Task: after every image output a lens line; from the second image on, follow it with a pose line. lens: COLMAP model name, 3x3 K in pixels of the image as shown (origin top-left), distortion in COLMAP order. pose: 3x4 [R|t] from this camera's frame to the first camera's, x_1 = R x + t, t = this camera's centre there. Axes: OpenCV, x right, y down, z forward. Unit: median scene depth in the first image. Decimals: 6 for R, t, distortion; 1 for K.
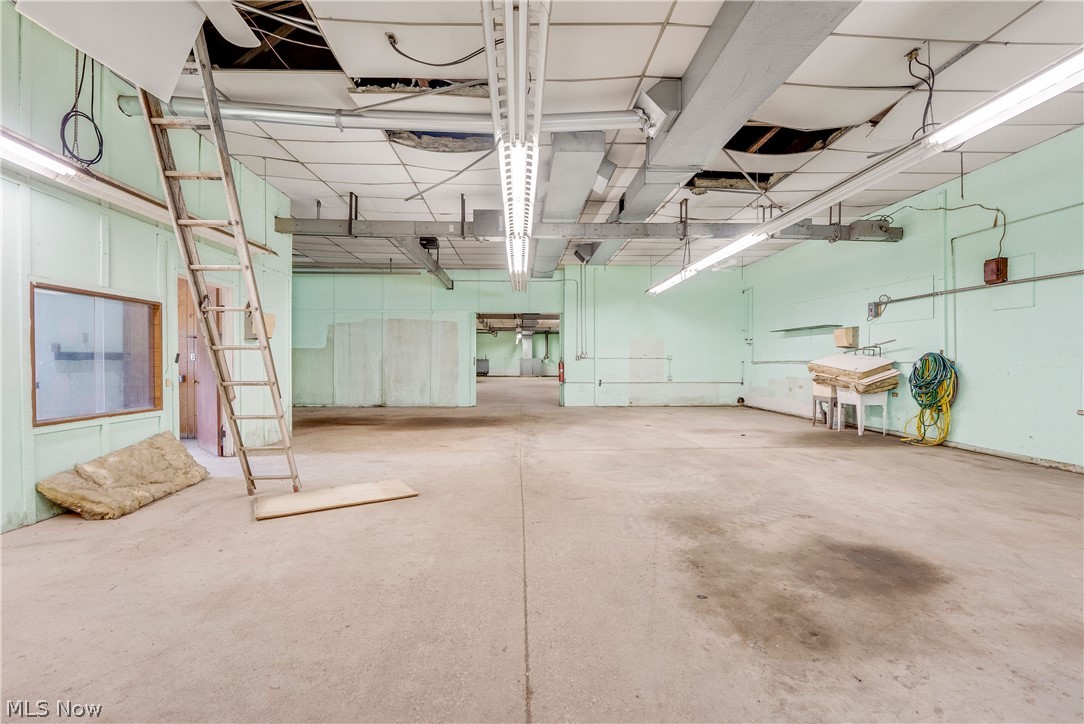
lens RADIAL K [[465.3, 0, 539.8], [0, 465.3, 361.6], [0, 0, 1]] dist [-0.022831, -0.000090]
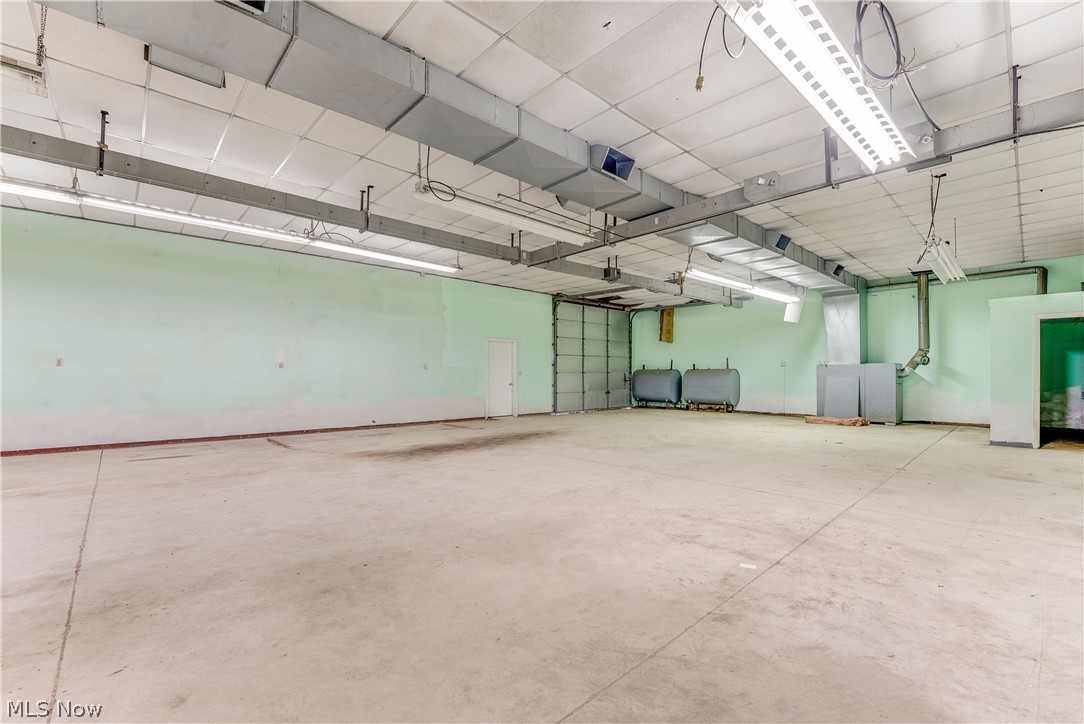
lens RADIAL K [[465.3, 0, 544.3], [0, 465.3, 366.2], [0, 0, 1]] dist [-0.022831, -0.000090]
pose [[0.647260, -0.013448, -0.762151, 0.083323], [-0.008132, 0.999666, -0.024546, 0.003980], [0.762226, 0.022085, 0.646934, 0.629497]]
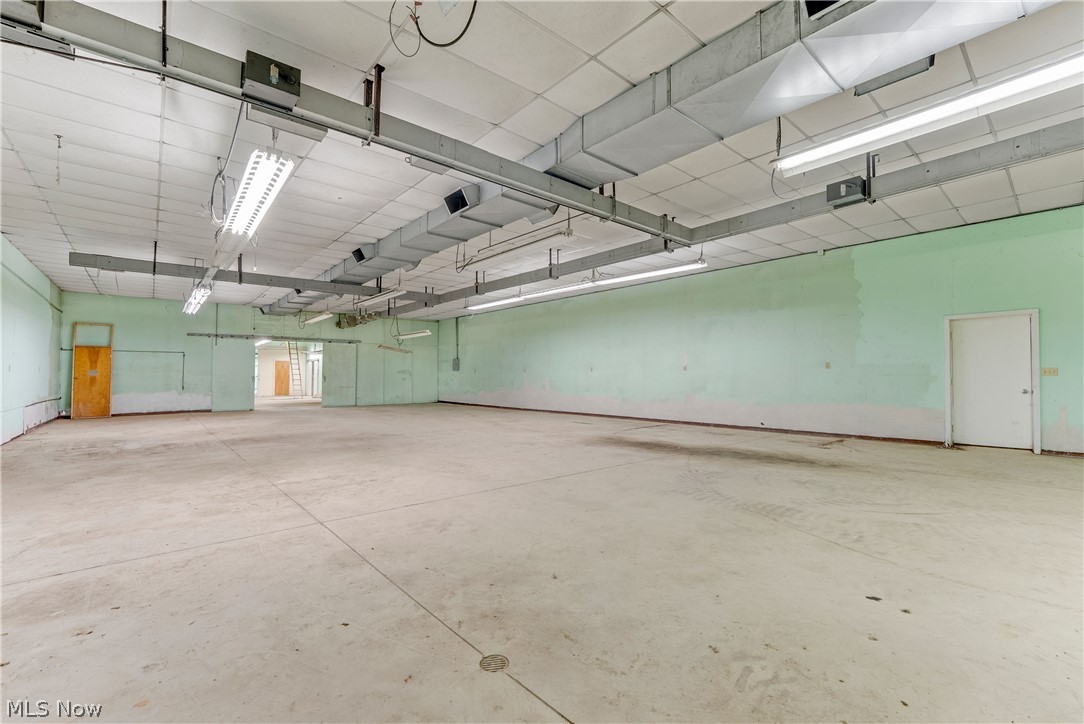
lens RADIAL K [[465.3, 0, 542.5], [0, 465.3, 362.7], [0, 0, 1]] dist [-0.022831, -0.000090]
pose [[-0.790975, -0.017532, -0.611598, 0.070690], [-0.005289, 0.999748, -0.021818, 0.002300], [0.611826, -0.014023, -0.790868, 0.862401]]
